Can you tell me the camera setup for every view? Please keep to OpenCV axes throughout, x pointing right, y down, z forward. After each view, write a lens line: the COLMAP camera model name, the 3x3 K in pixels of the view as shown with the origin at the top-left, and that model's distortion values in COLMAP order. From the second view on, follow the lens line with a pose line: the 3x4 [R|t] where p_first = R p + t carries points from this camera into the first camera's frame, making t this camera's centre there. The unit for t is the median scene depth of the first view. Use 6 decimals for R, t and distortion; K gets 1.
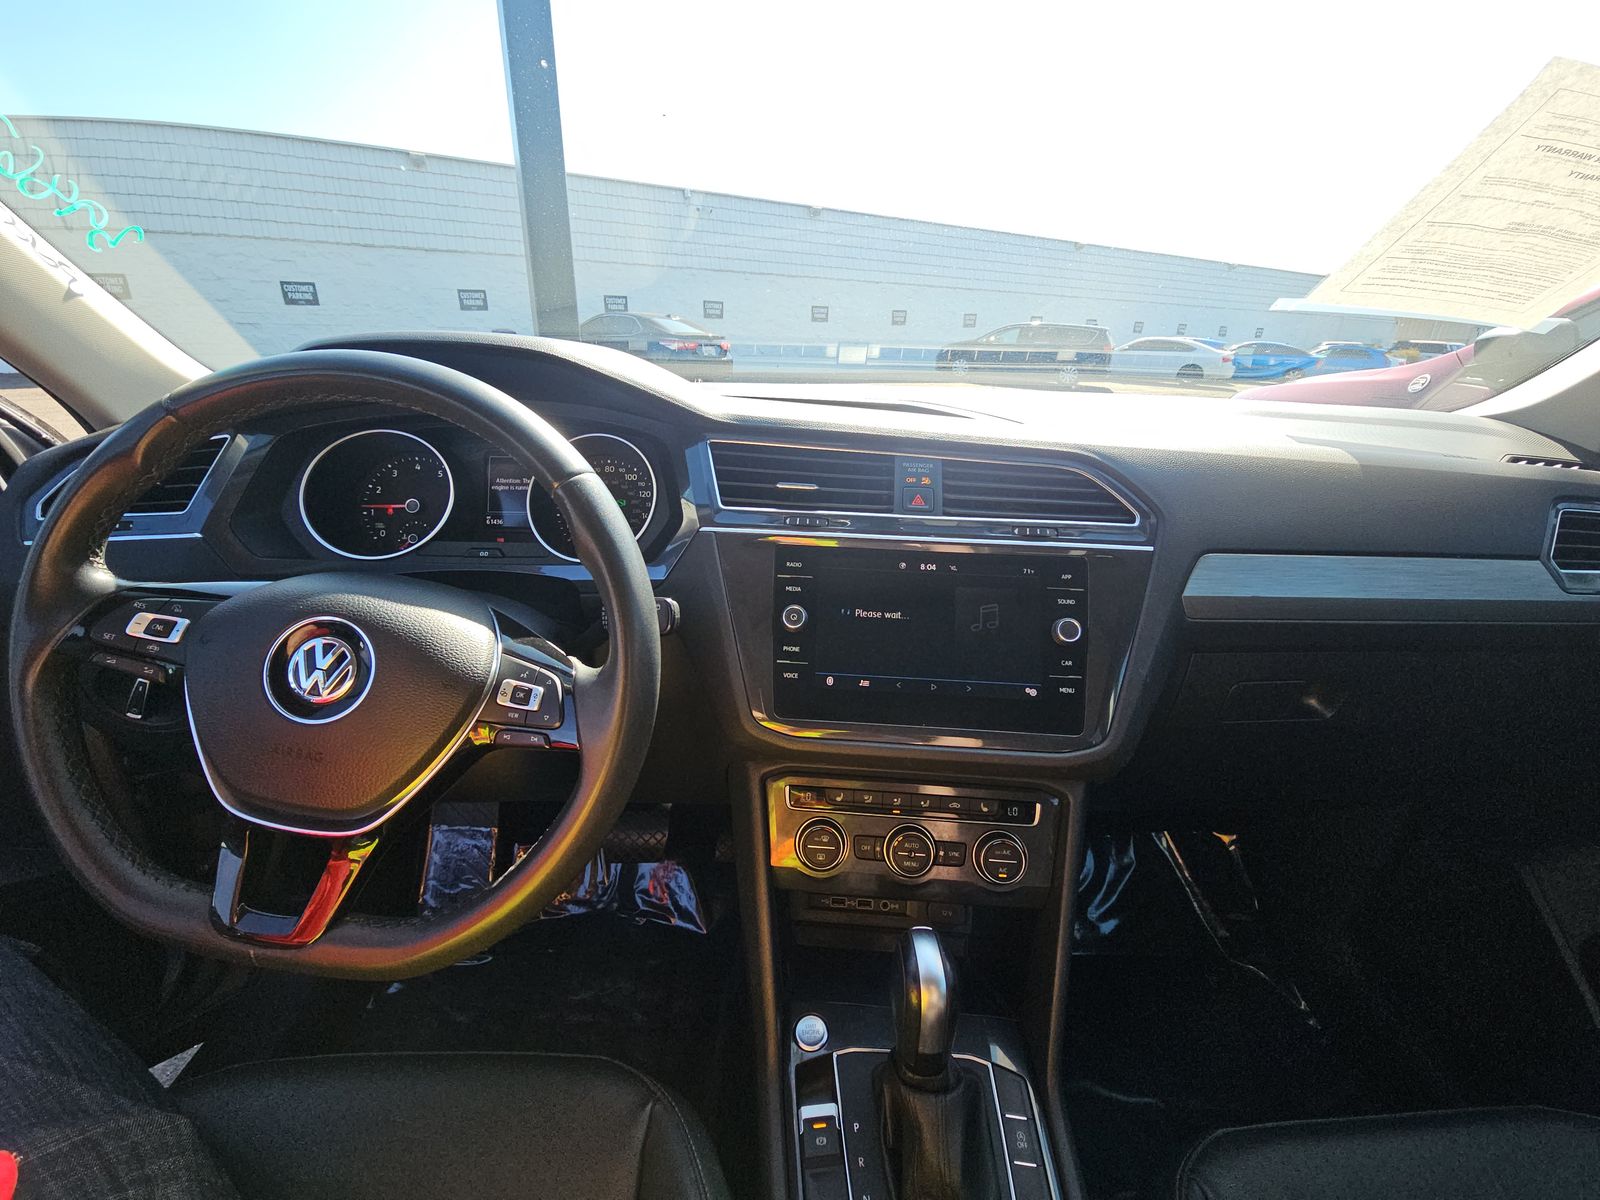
lens RADIAL K [[648.1, 0, 800.2], [0, 648.1, 599.5], [0, 0, 1]] dist [-0.003445, -0.000375]
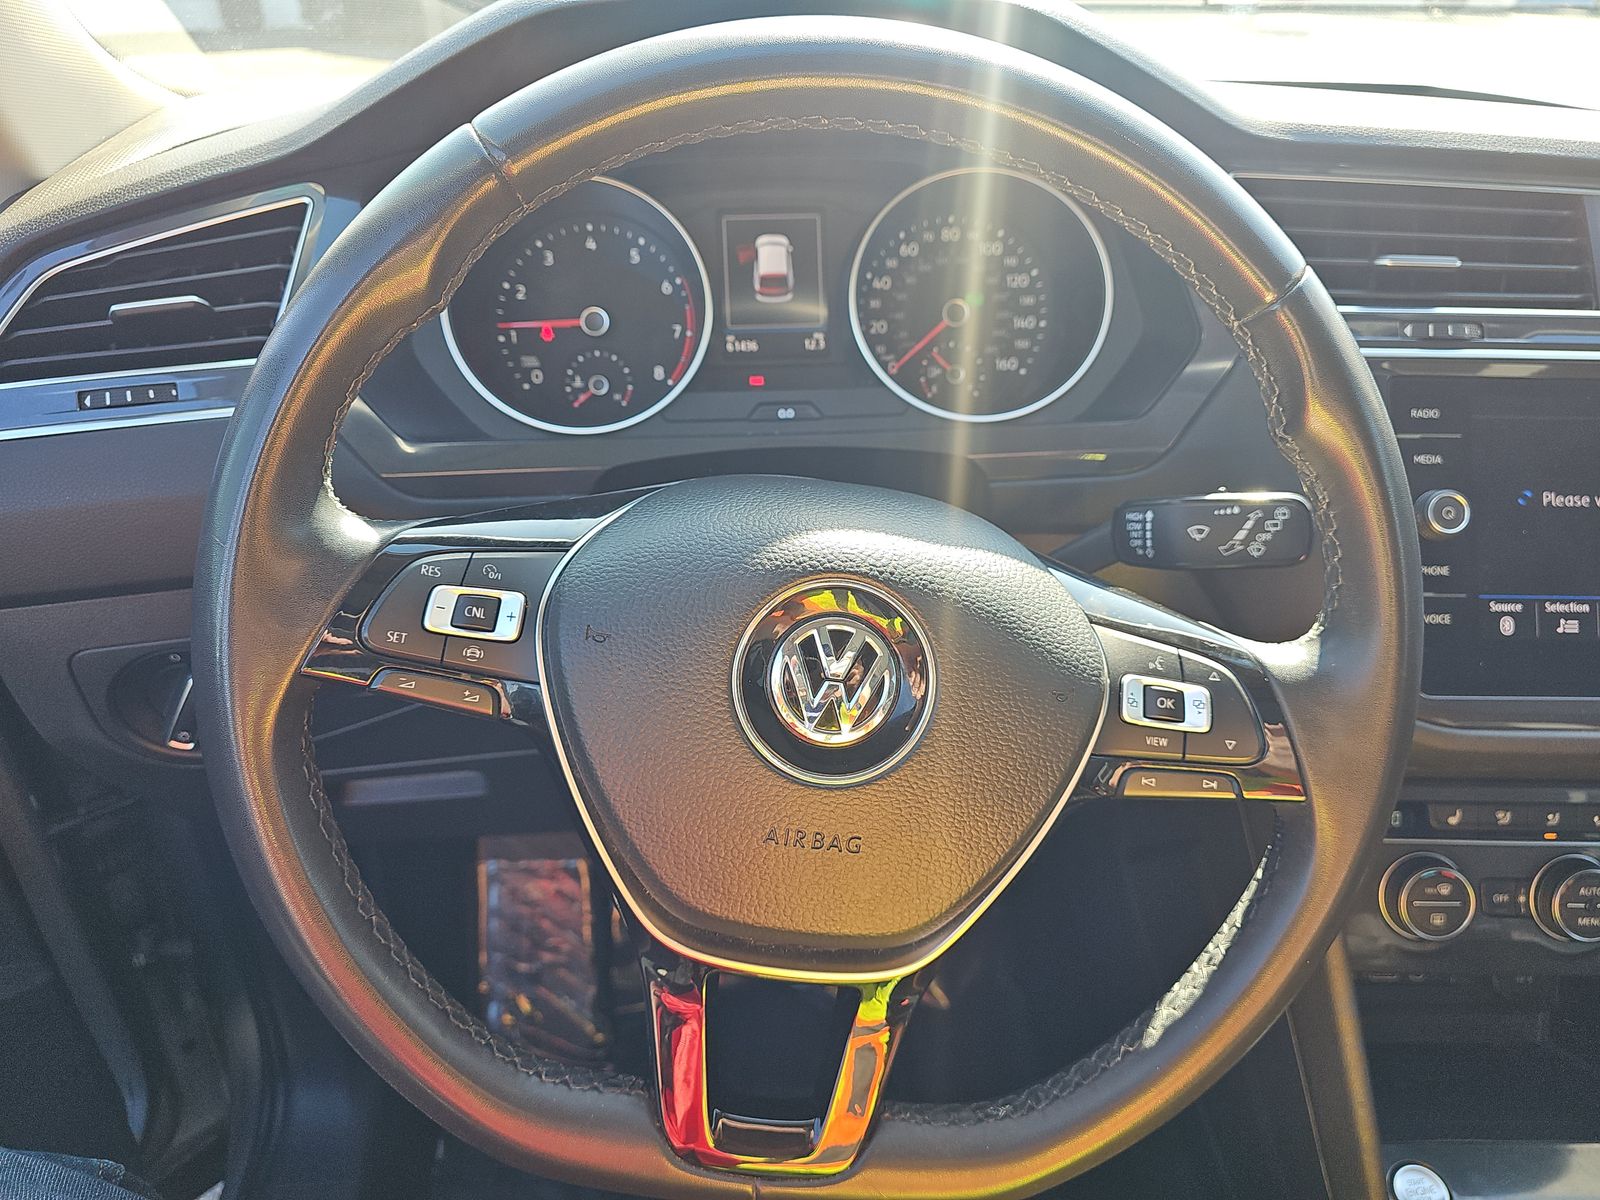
lens RADIAL K [[1067.4, 0, 803.6], [0, 1067.4, 600.8], [0, 0, 1]] dist [-0.000743, -0.017754]
pose [[0.998428, -0.047783, 0.029303, -0.568142], [0.042379, 0.985667, 0.163295, -0.068170], [-0.036685, -0.161796, 0.986142, 0.125883]]
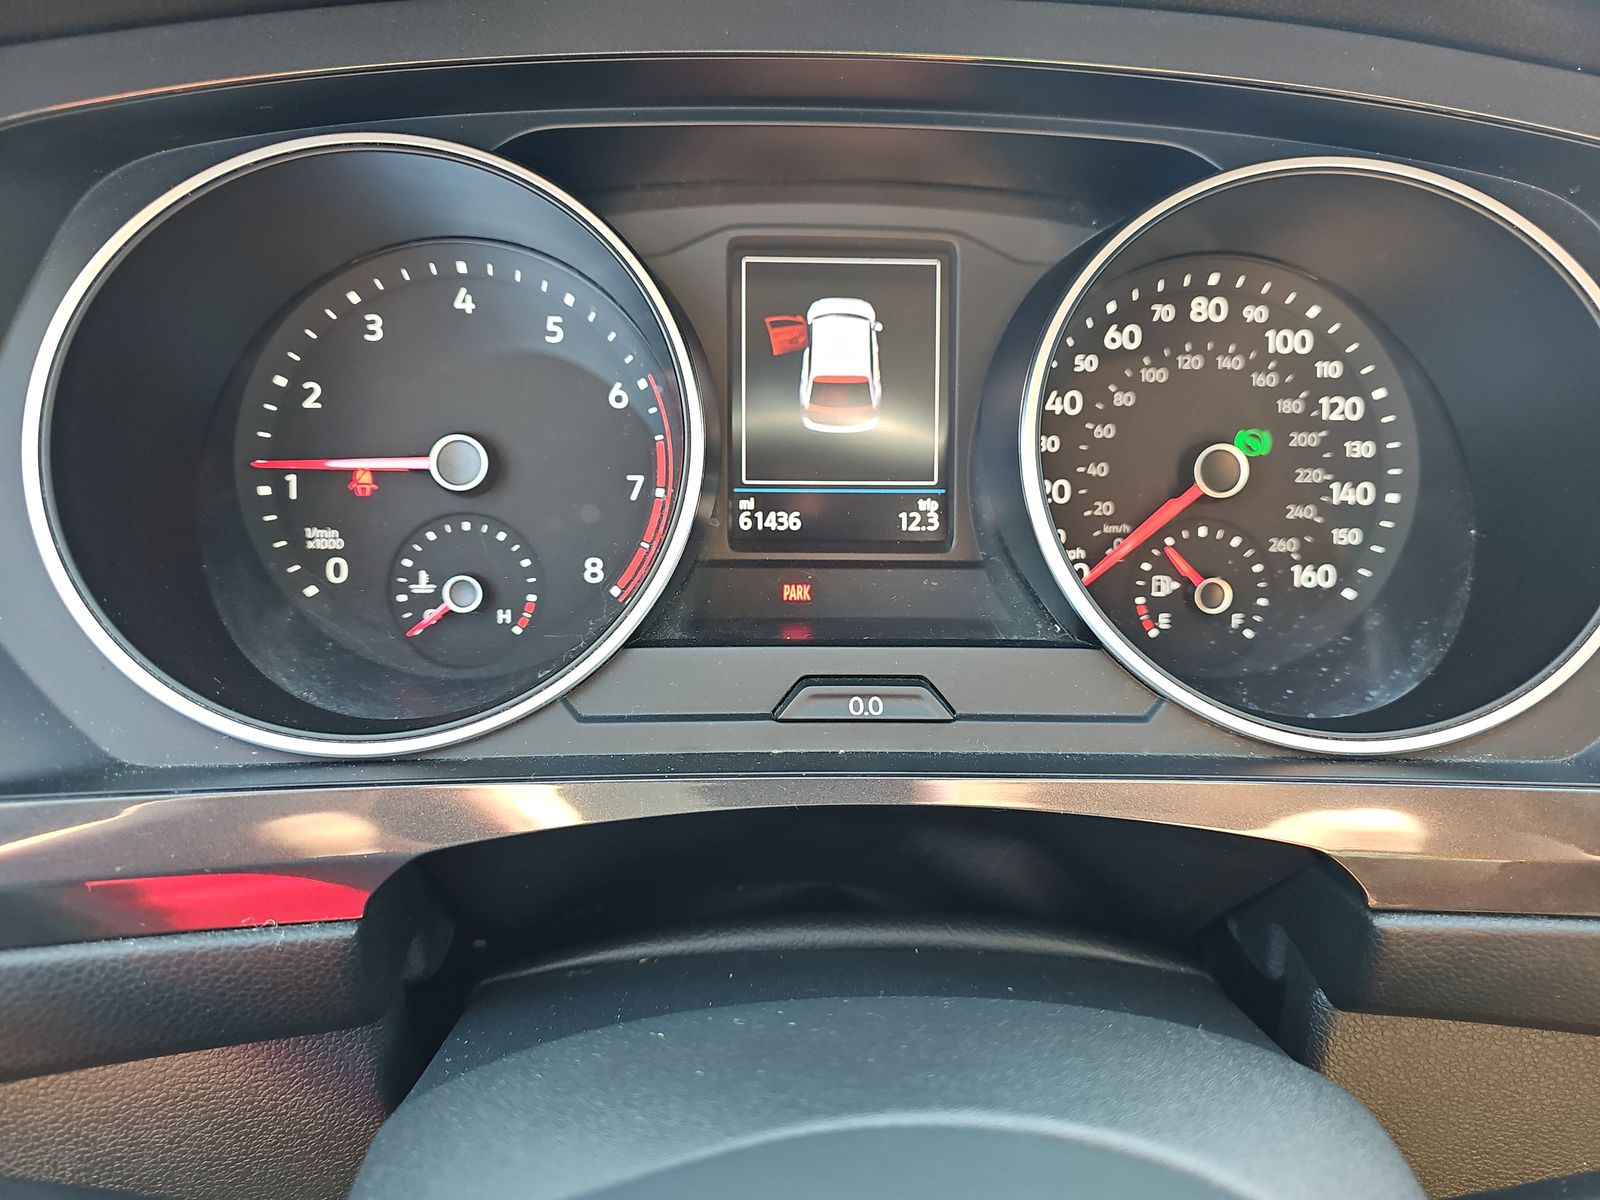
lens RADIAL K [[1067.4, 0, 800.5], [0, 1067.4, 600.9], [0, 0, 1]] dist [-0.000743, -0.017754]
pose [[0.999963, -0.003403, 0.007908, -0.575626], [0.002706, 0.996248, 0.086499, -0.155256], [-0.008173, -0.086474, 0.996221, 0.717876]]
